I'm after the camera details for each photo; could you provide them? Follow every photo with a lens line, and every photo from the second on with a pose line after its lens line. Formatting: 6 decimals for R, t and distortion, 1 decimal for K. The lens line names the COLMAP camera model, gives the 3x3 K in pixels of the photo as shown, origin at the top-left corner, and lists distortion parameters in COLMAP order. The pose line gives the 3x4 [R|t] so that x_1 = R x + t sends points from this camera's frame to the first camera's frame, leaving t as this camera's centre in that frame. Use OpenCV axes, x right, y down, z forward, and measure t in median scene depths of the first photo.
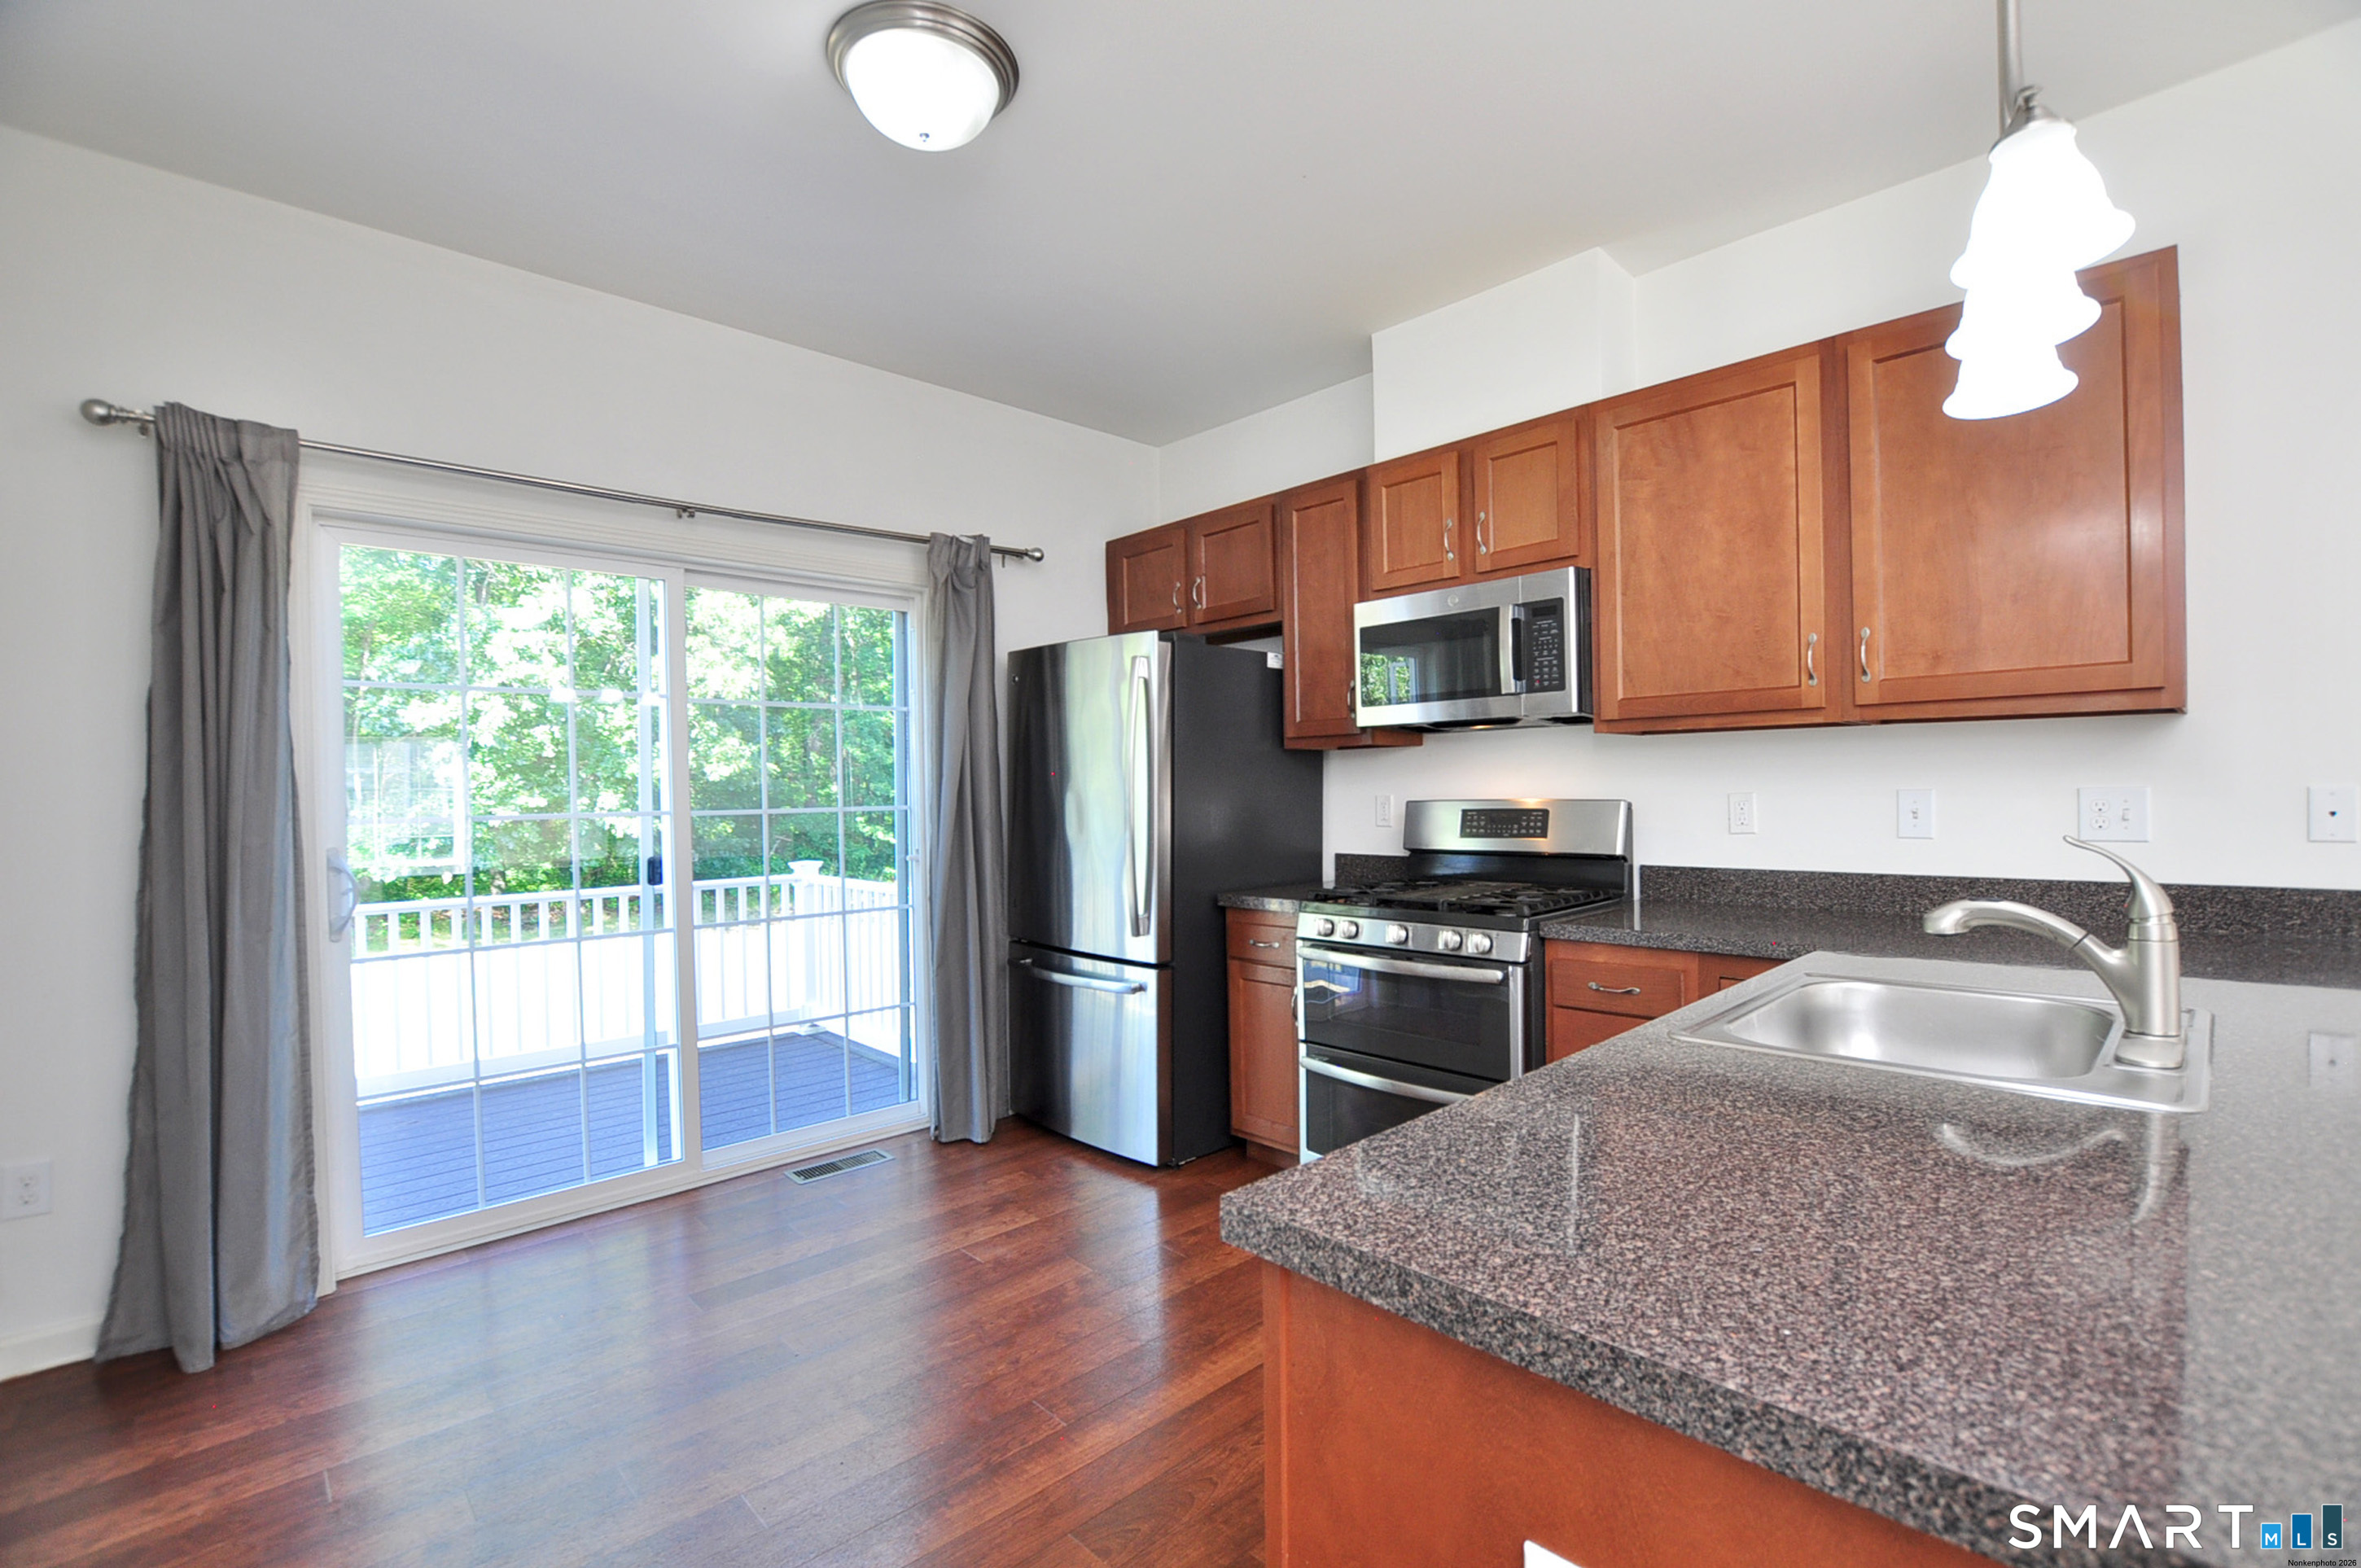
lens RADIAL K [[1041.9, 0, 1181.1], [0, 1041.9, 794.3], [0, 0, 1]] dist [-0.032354, 0.006780]
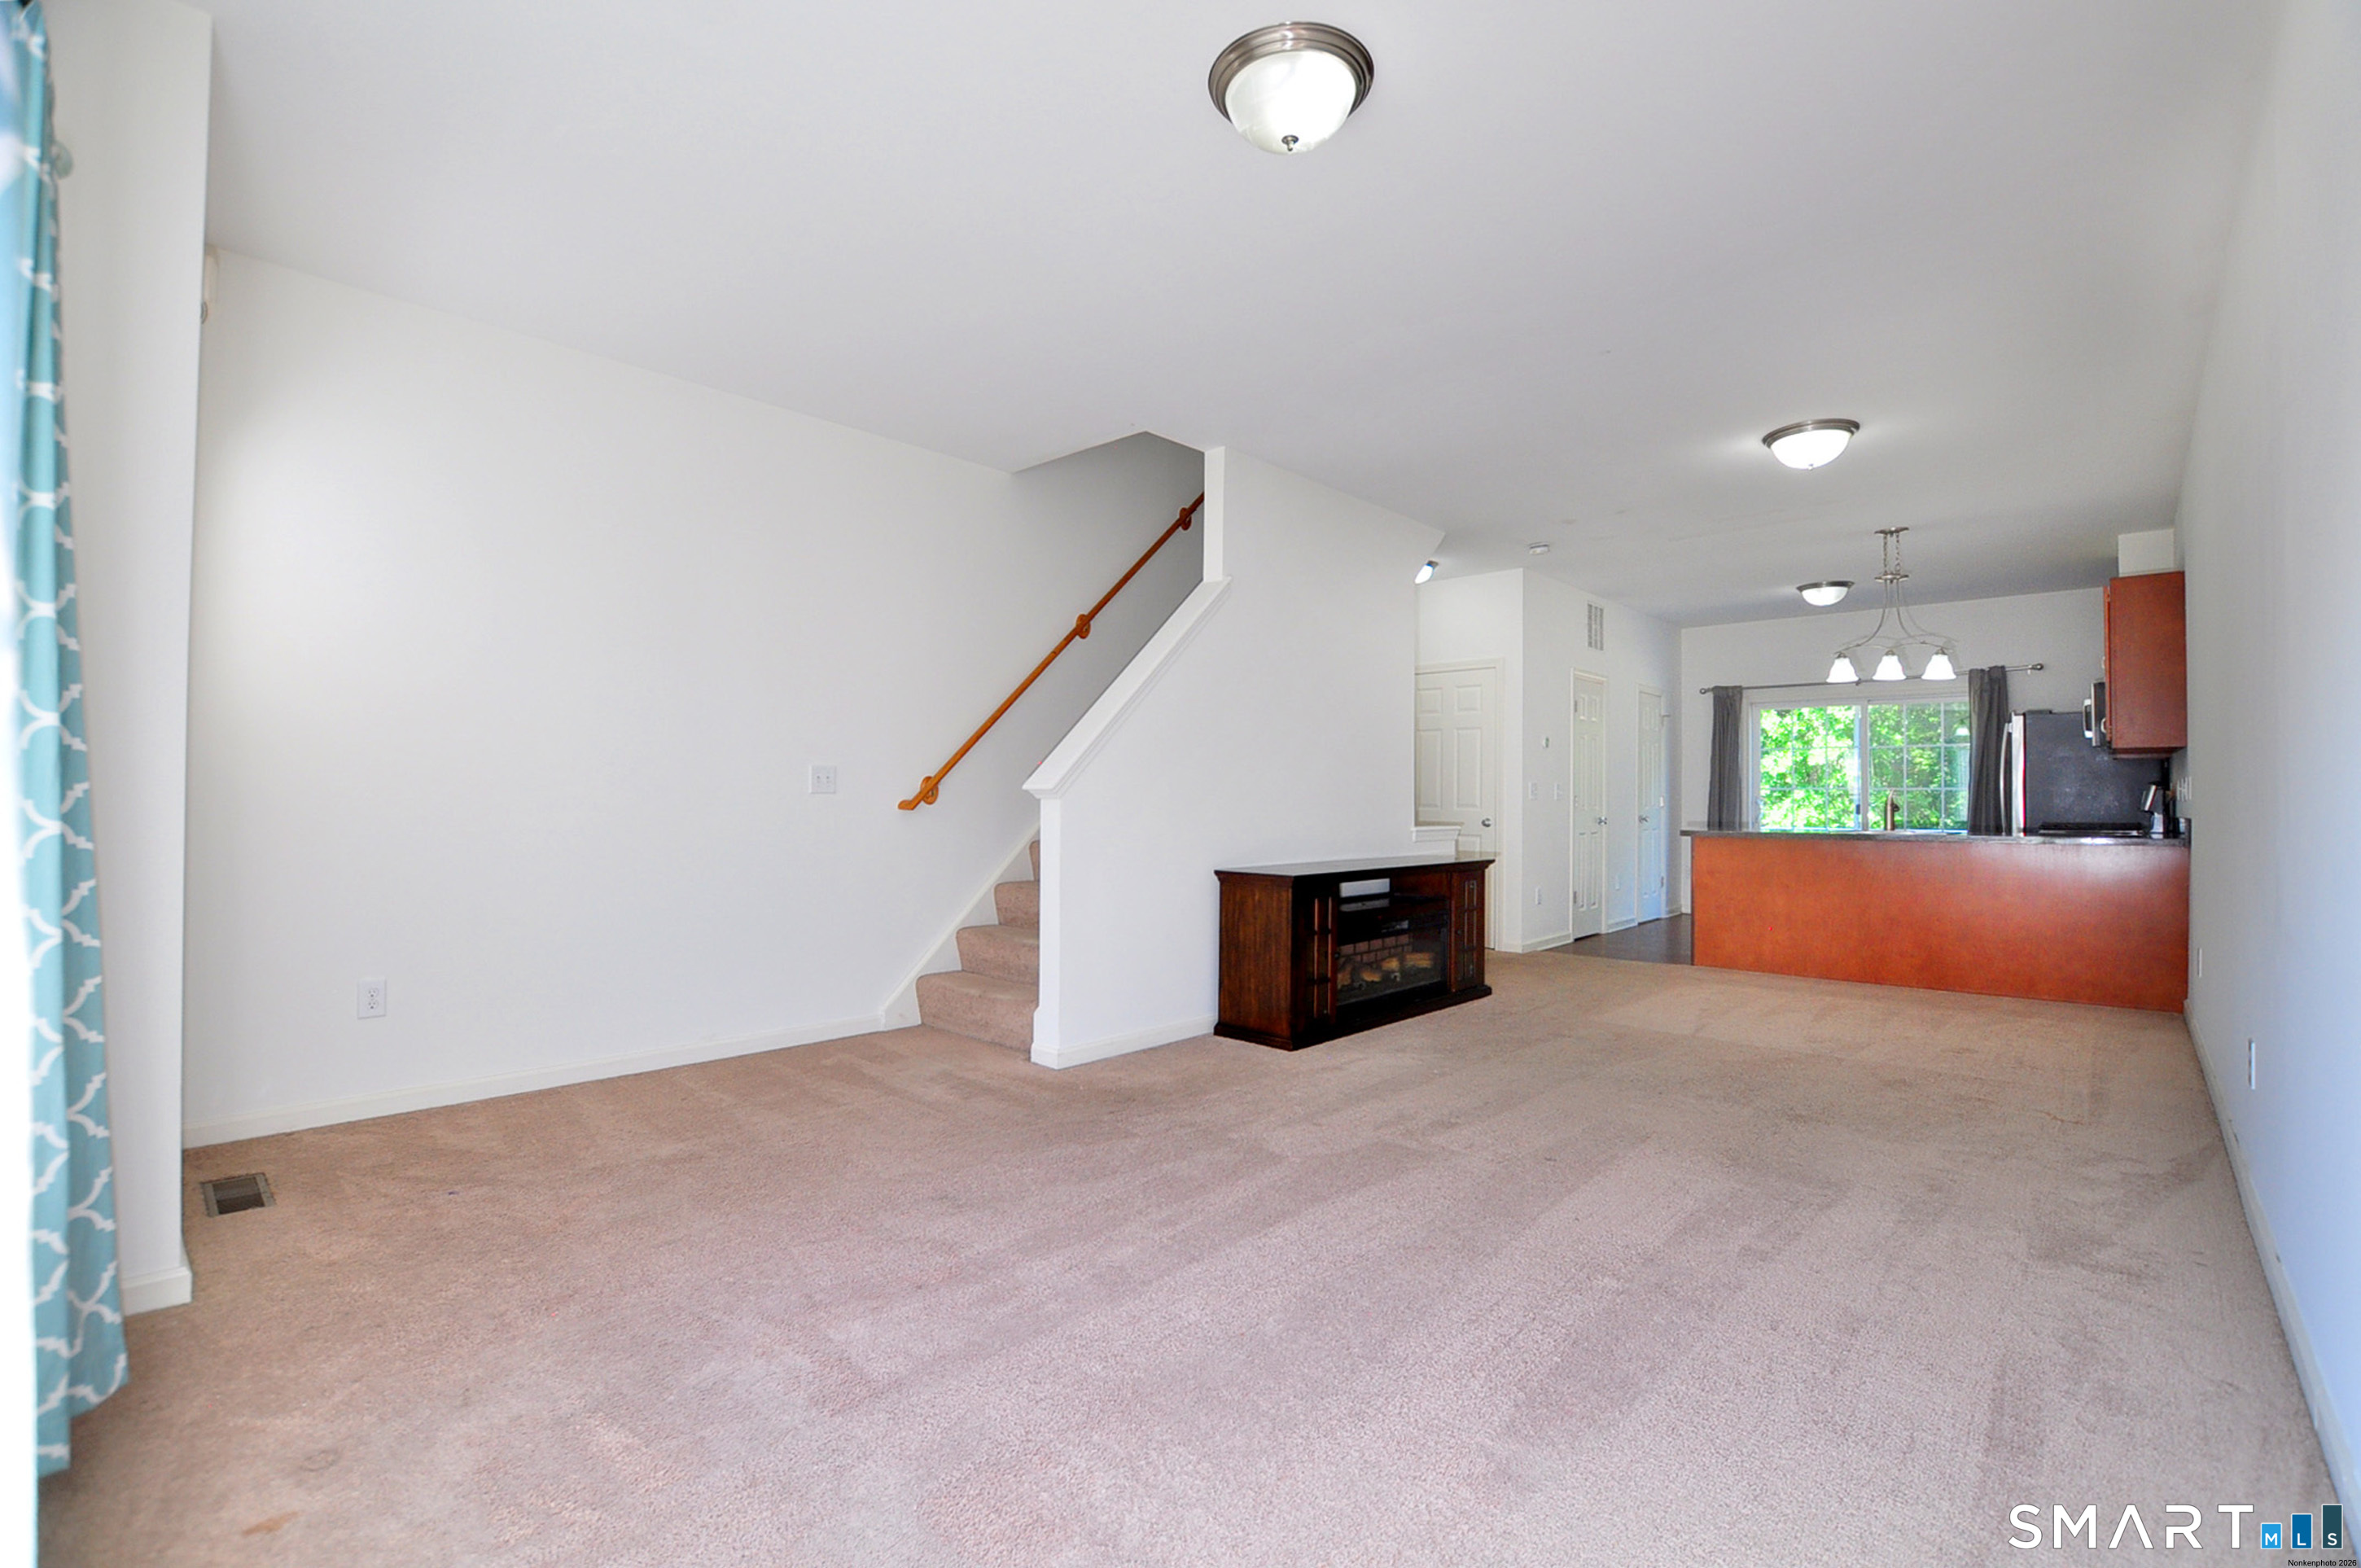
lens RADIAL K [[1065.5, 0, 1192.5], [0, 1065.5, 792.8], [0, 0, 1]] dist [-0.023706, 0.000514]
pose [[0.085984, 0.010581, -0.996240, 2.250848], [-0.011467, 0.999888, 0.009630, 0.023289], [0.996231, 0.010596, 0.086095, -1.063493]]
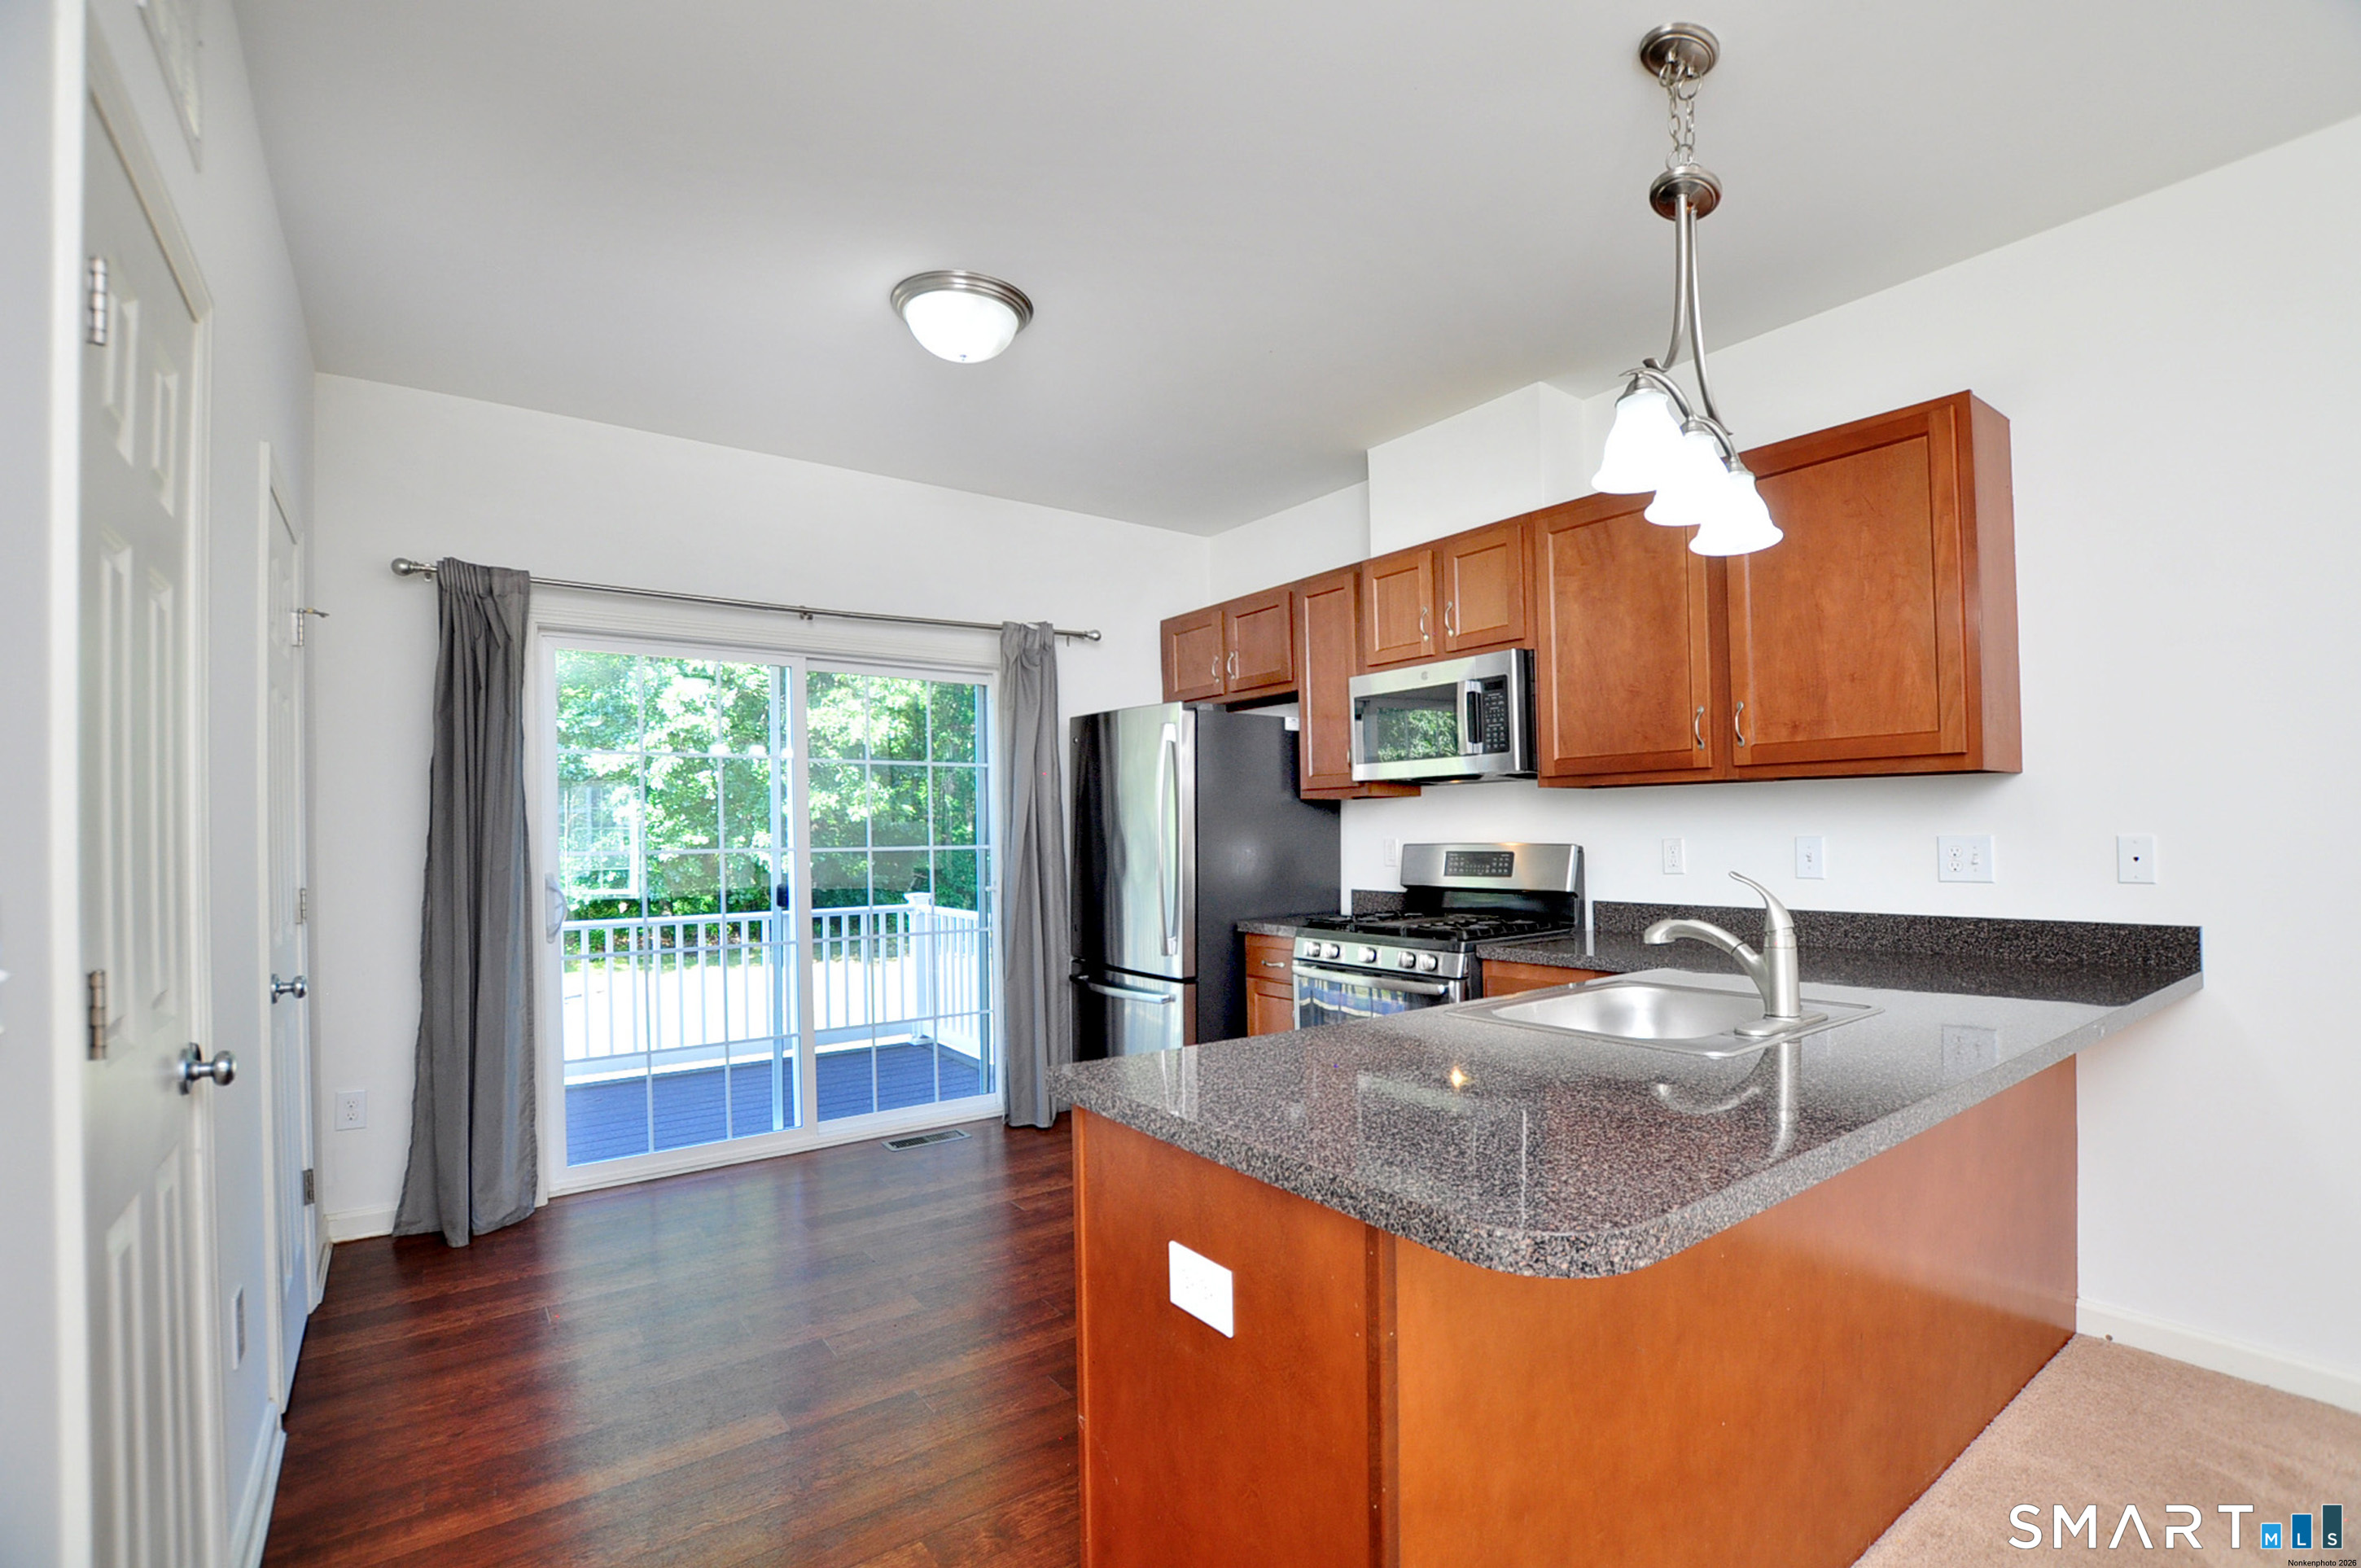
lens RADIAL K [[1021.8, 0, 1190.8], [0, 1021.8, 825.4], [0, 0, 1]] dist [-0.026150, 0.000011]
pose [[0.994003, 0.004299, -0.109268, 0.125273], [-0.005376, 0.999940, -0.009561, -0.002735], [0.109220, 0.010091, 0.993966, -0.187756]]
